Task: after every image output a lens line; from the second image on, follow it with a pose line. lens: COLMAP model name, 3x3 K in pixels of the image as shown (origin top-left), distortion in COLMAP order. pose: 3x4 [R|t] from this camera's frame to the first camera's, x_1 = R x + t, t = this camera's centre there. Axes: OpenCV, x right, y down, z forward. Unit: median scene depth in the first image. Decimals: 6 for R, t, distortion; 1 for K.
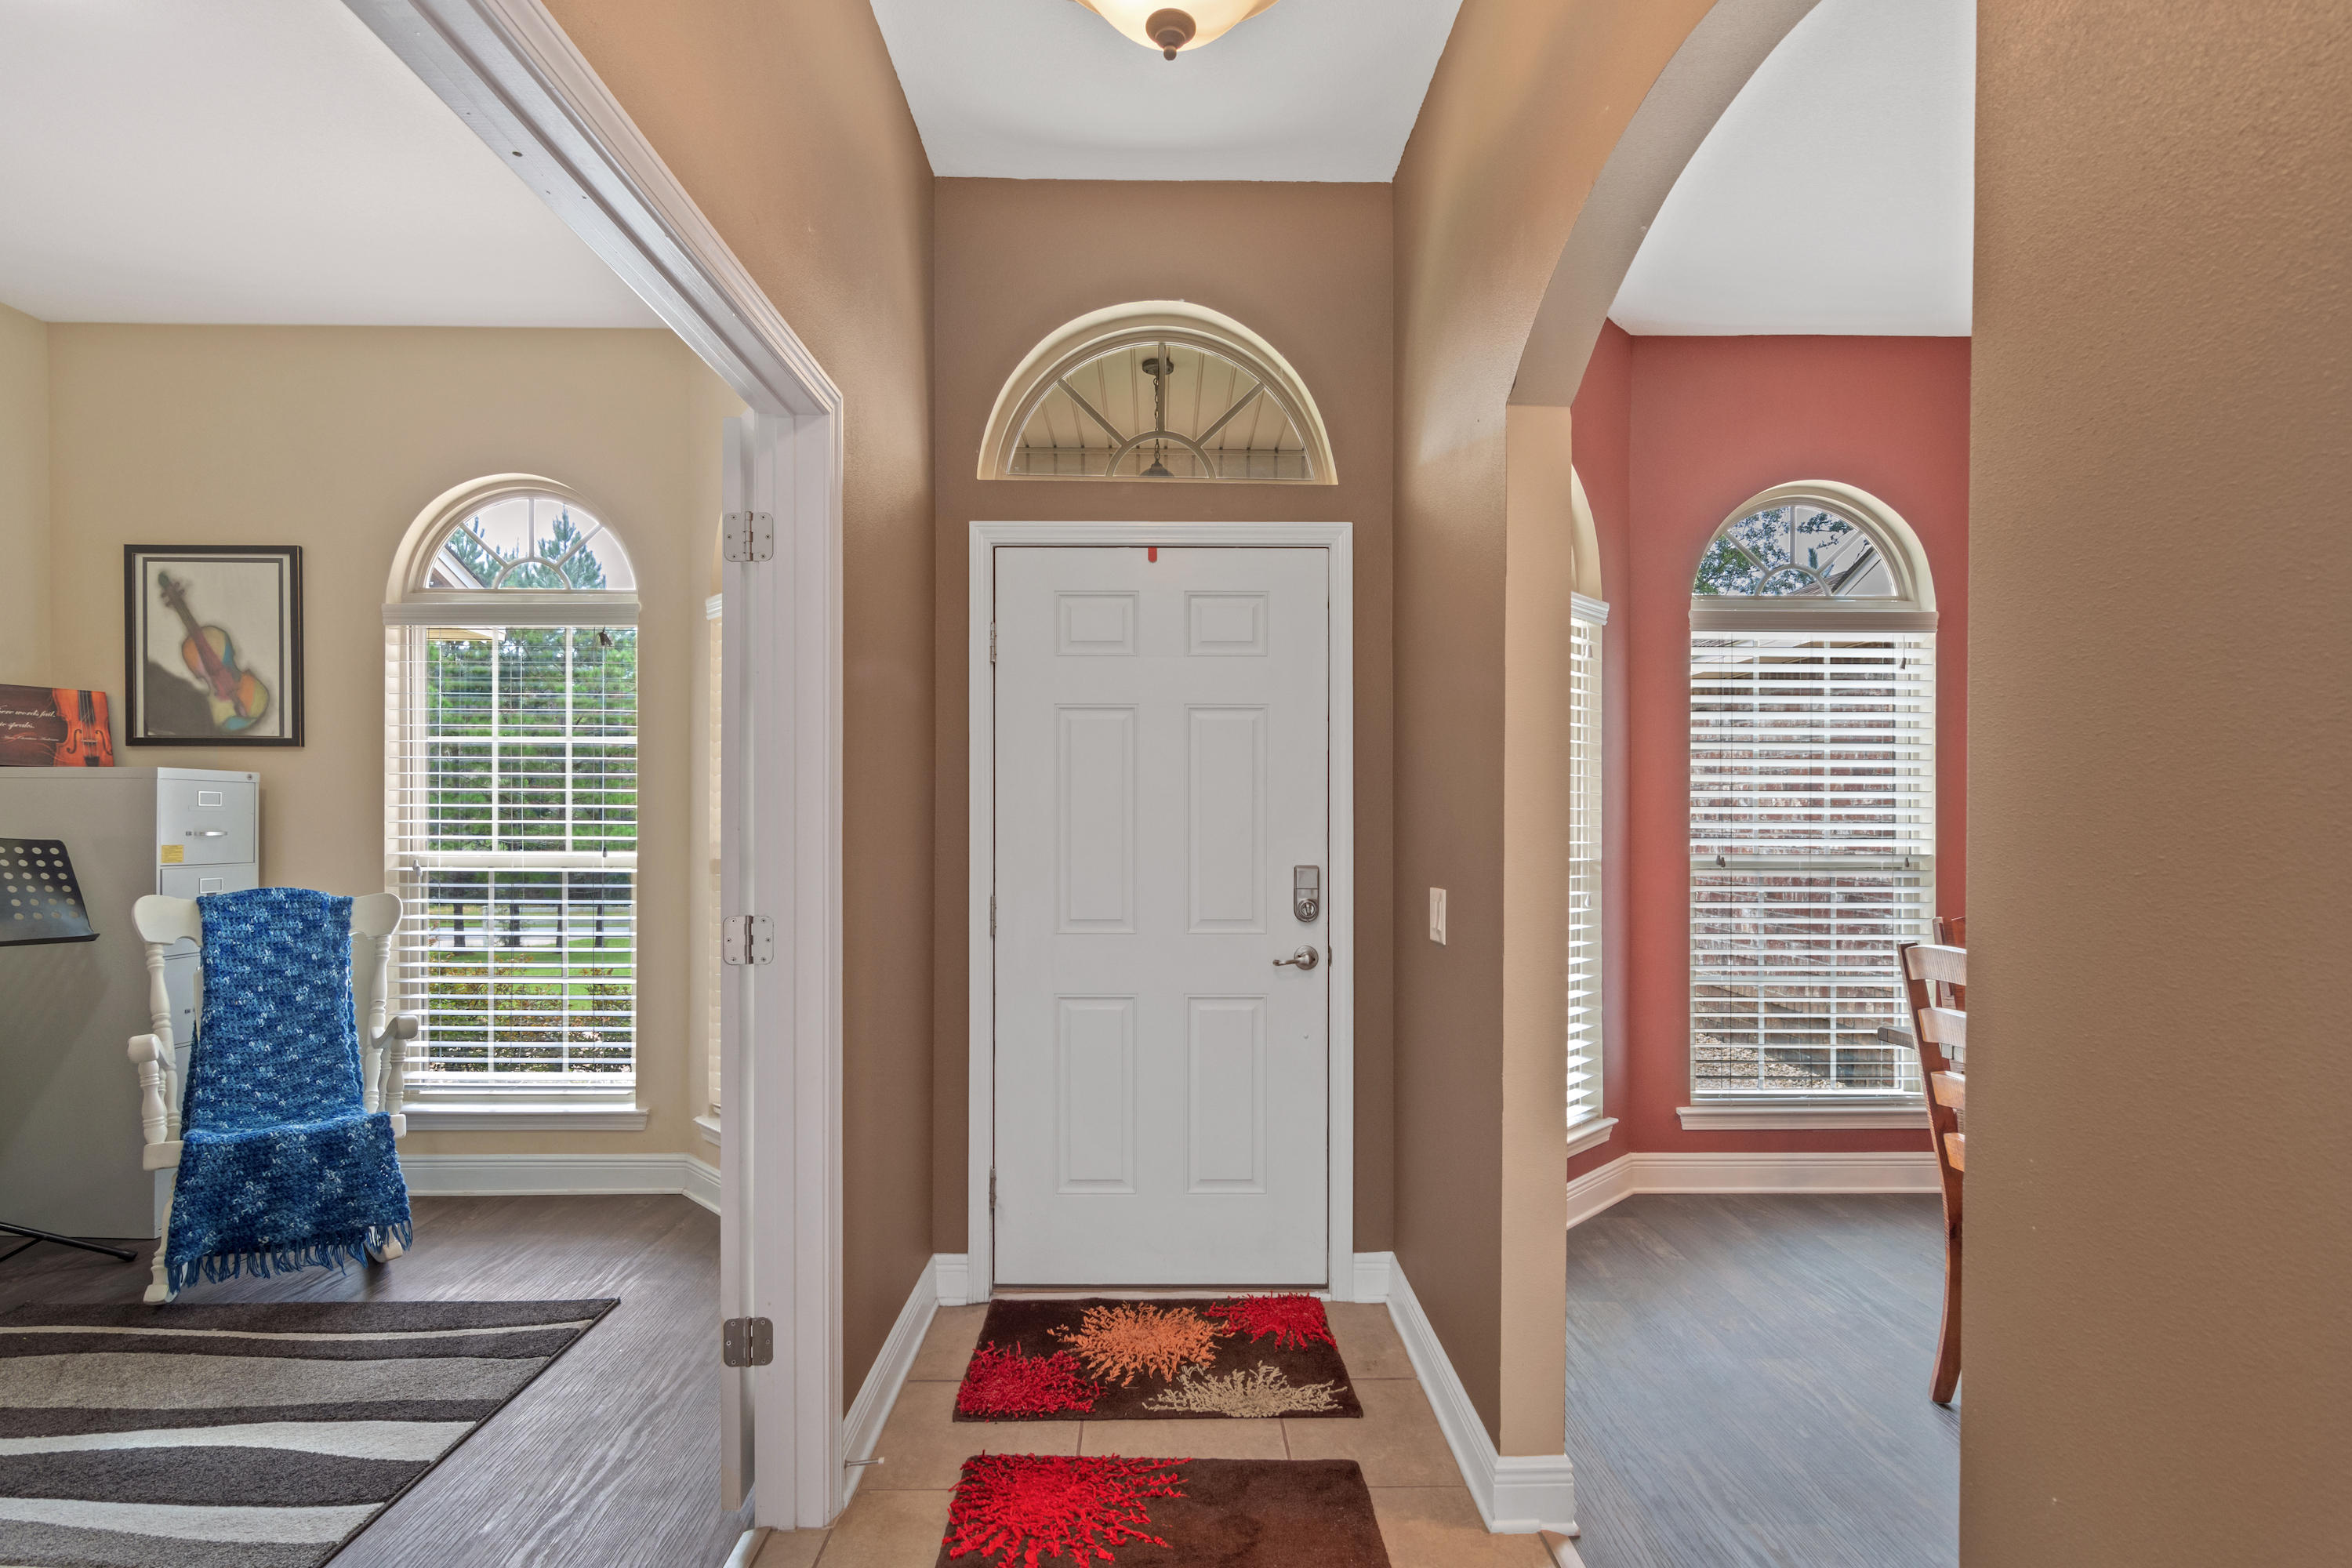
lens RADIAL K [[1145.5, 0, 1192.6], [0, 1145.5, 821.4], [0, 0, 1]] dist [-0.006248, 0.004207]
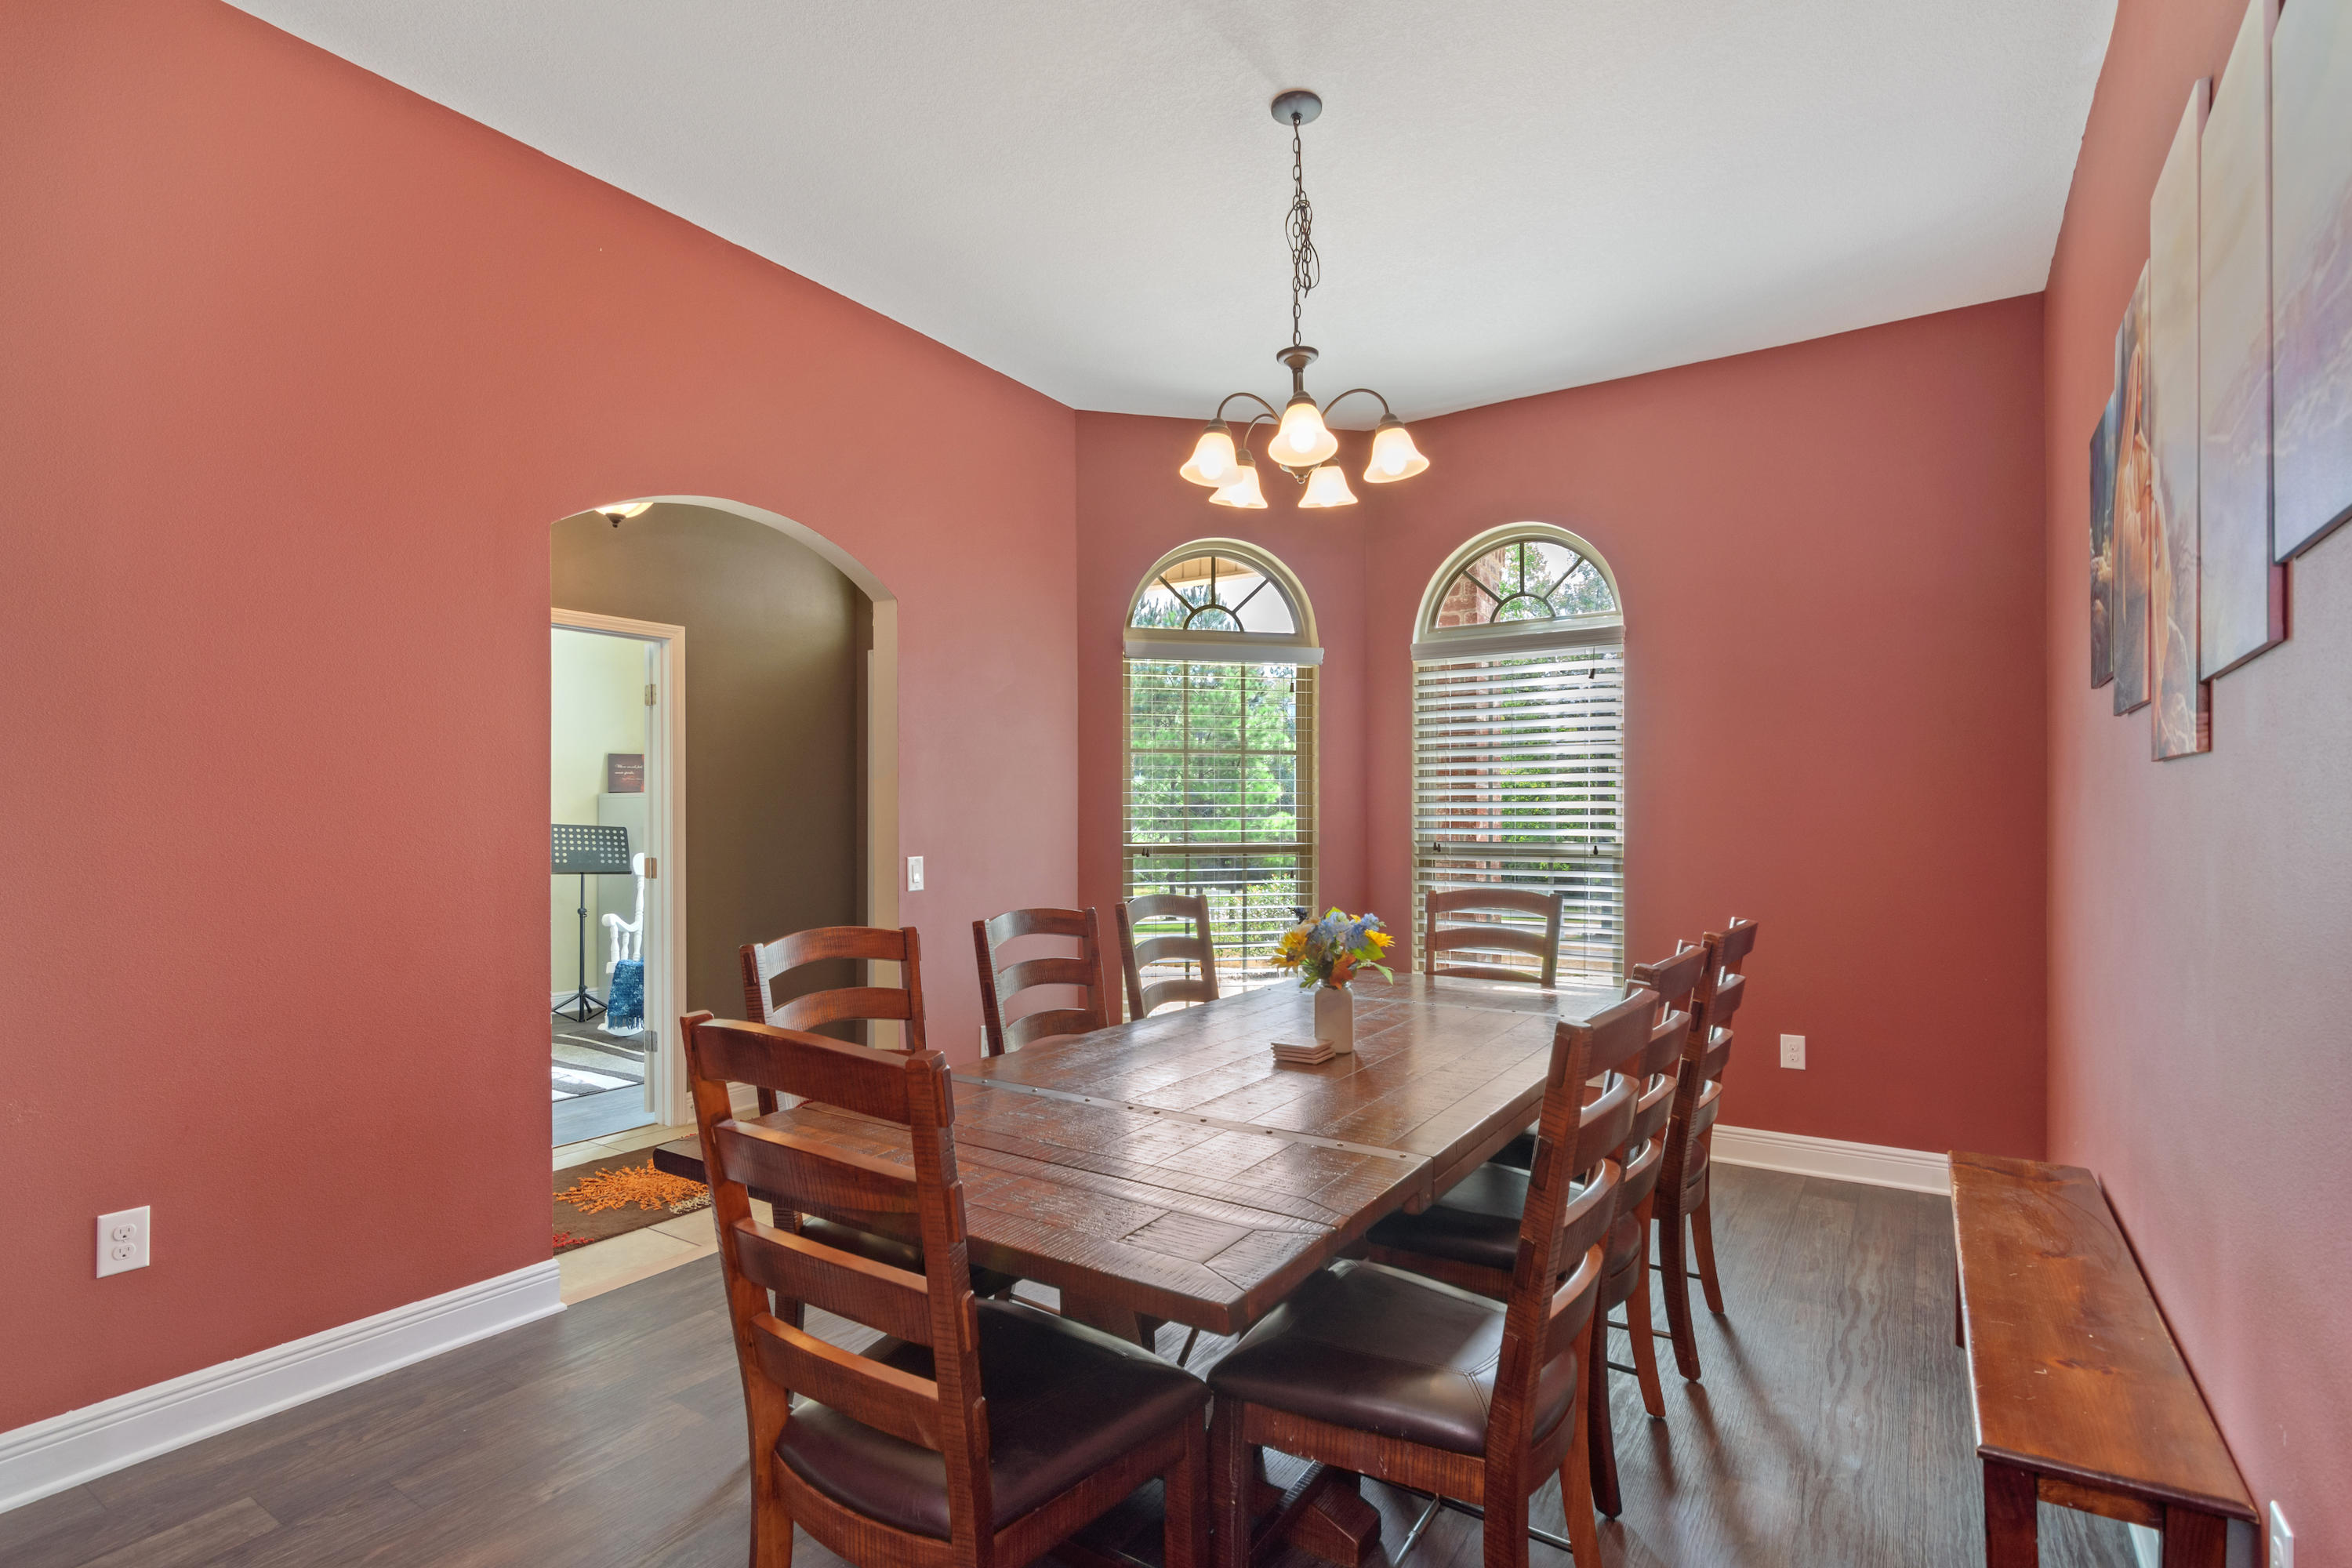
lens RADIAL K [[1145.5, 0, 1192.6], [0, 1145.5, 821.4], [0, 0, 1]] dist [-0.006248, 0.004207]
pose [[0.833659, -0.002717, -0.552273, 1.035391], [0.004240, 0.999990, 0.001481, 0.006833], [0.552264, -0.003576, 0.833662, -0.186546]]
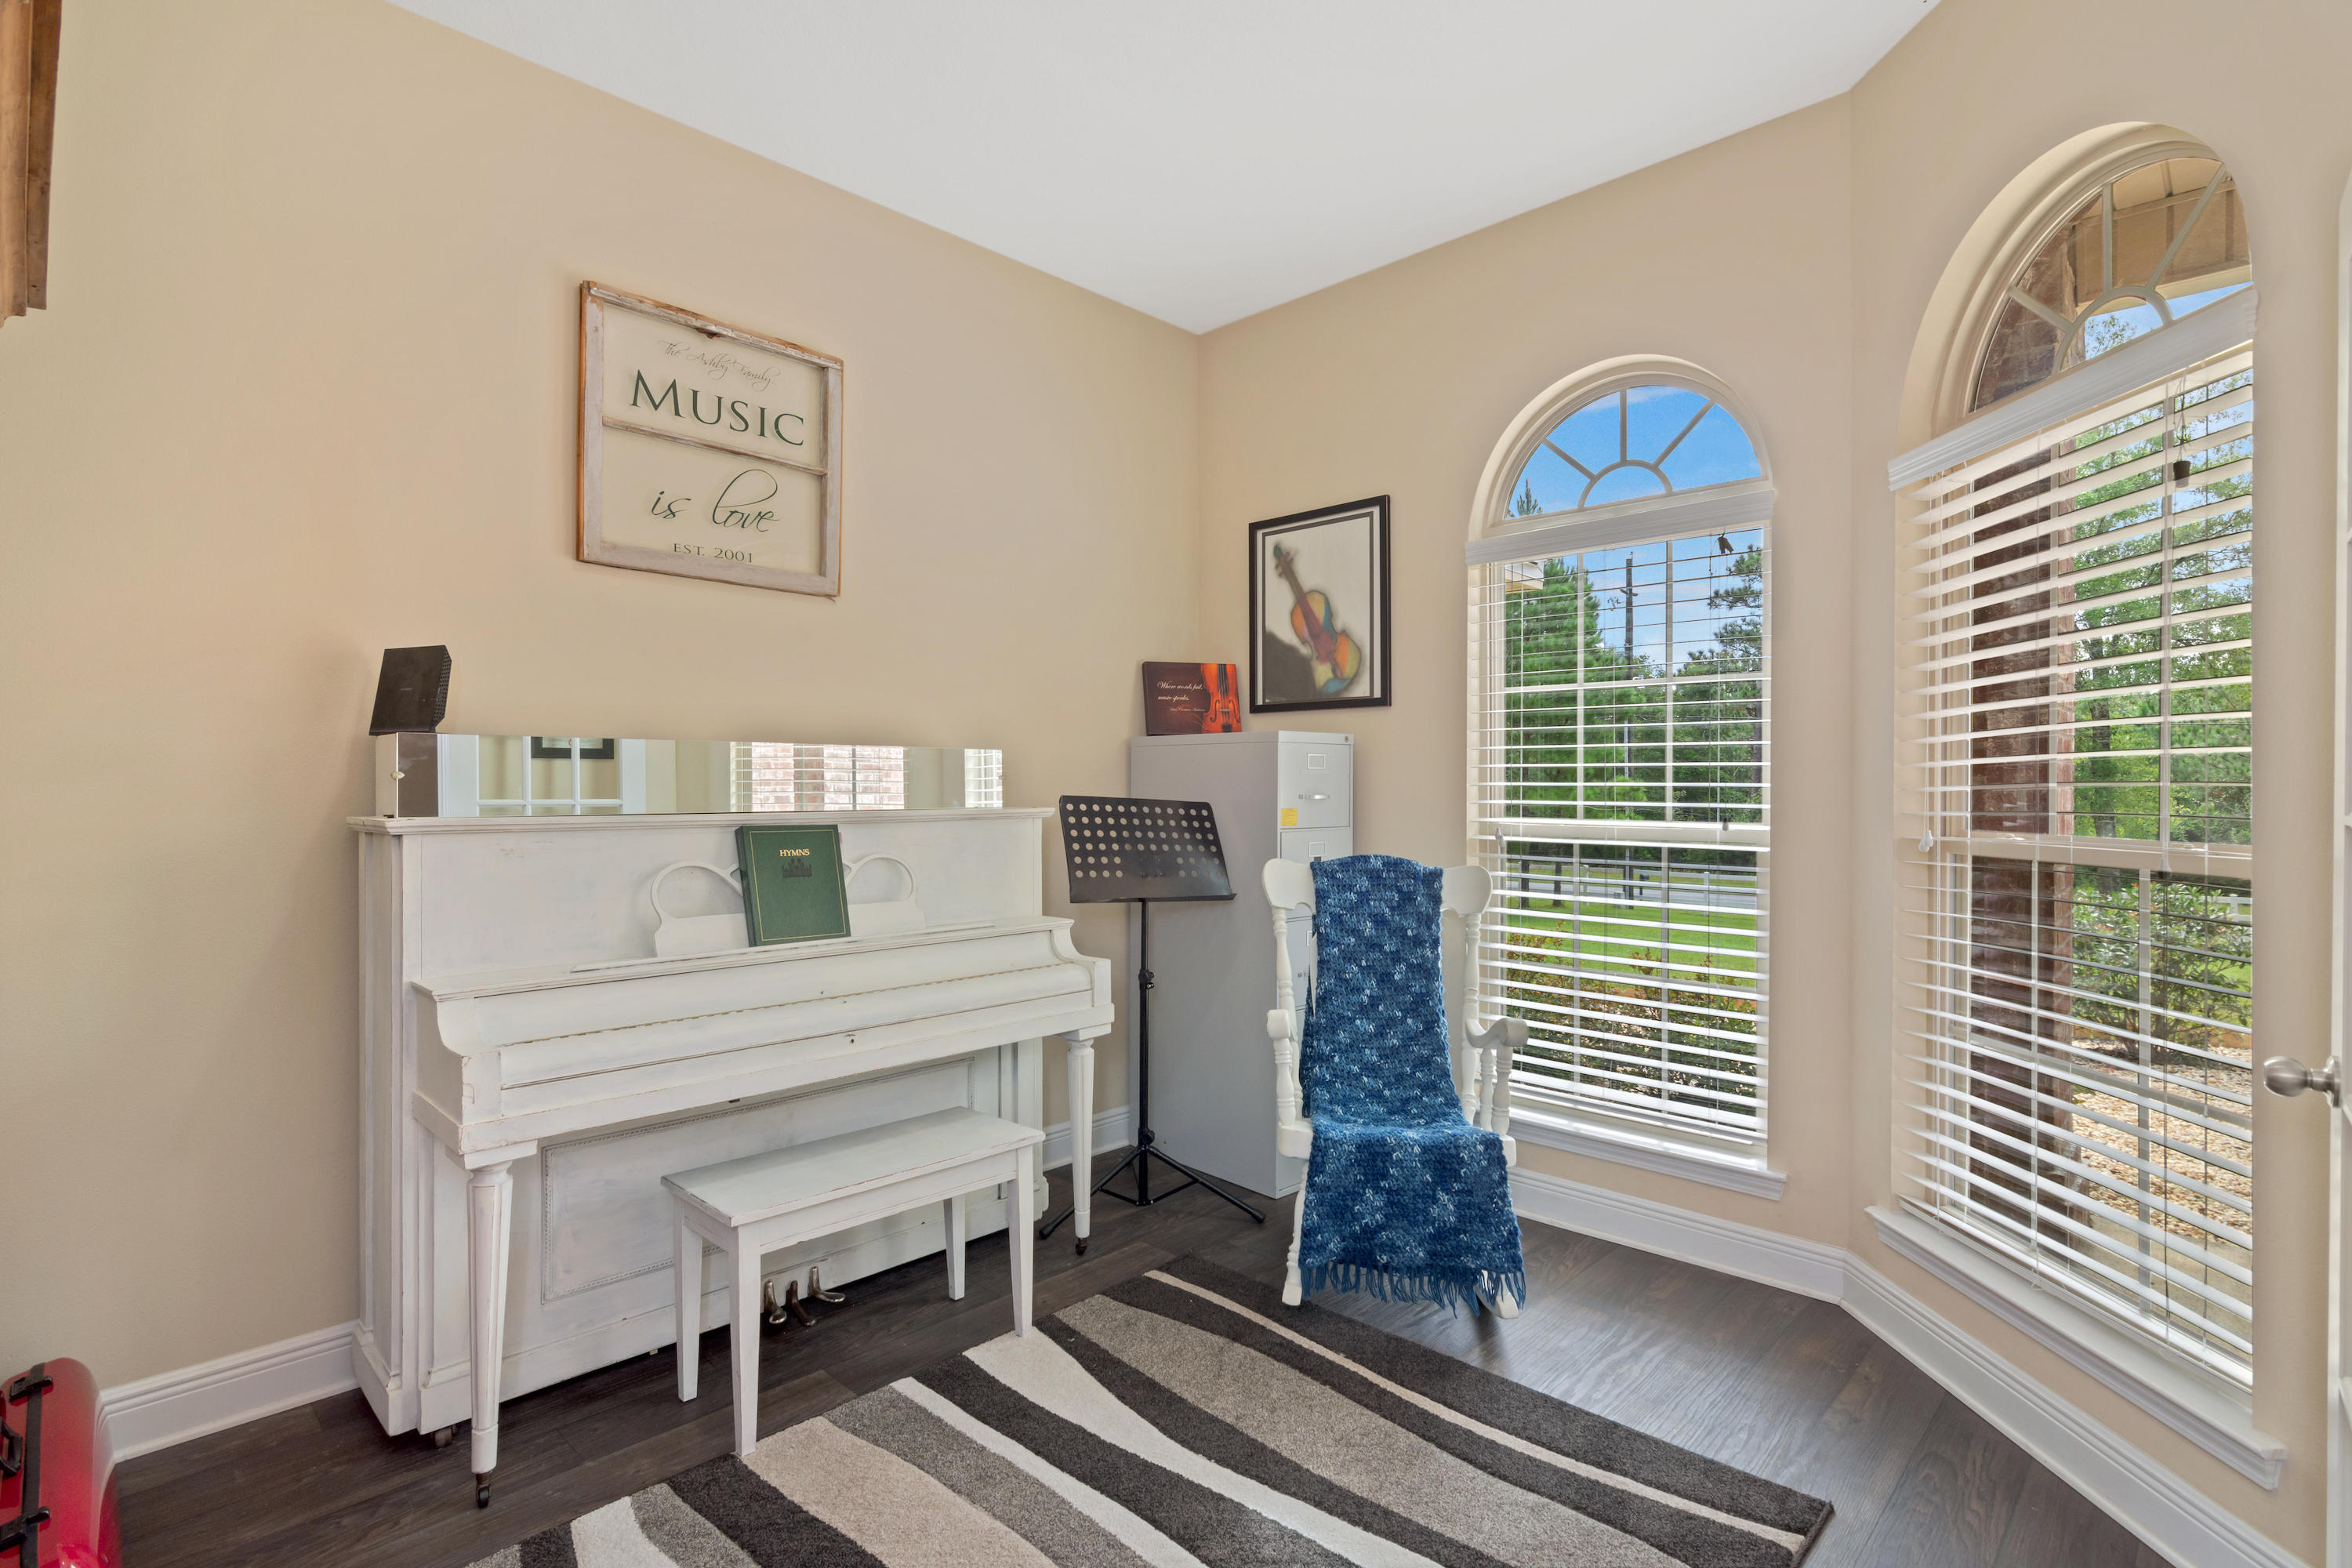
lens RADIAL K [[1145.5, 0, 1192.6], [0, 1145.5, 821.4], [0, 0, 1]] dist [-0.006248, 0.004207]
pose [[0.713655, 0.019552, -0.700225, -0.257803], [0.000079, 0.999608, 0.027993, 0.004362], [0.700498, -0.020033, 0.713373, 0.232270]]
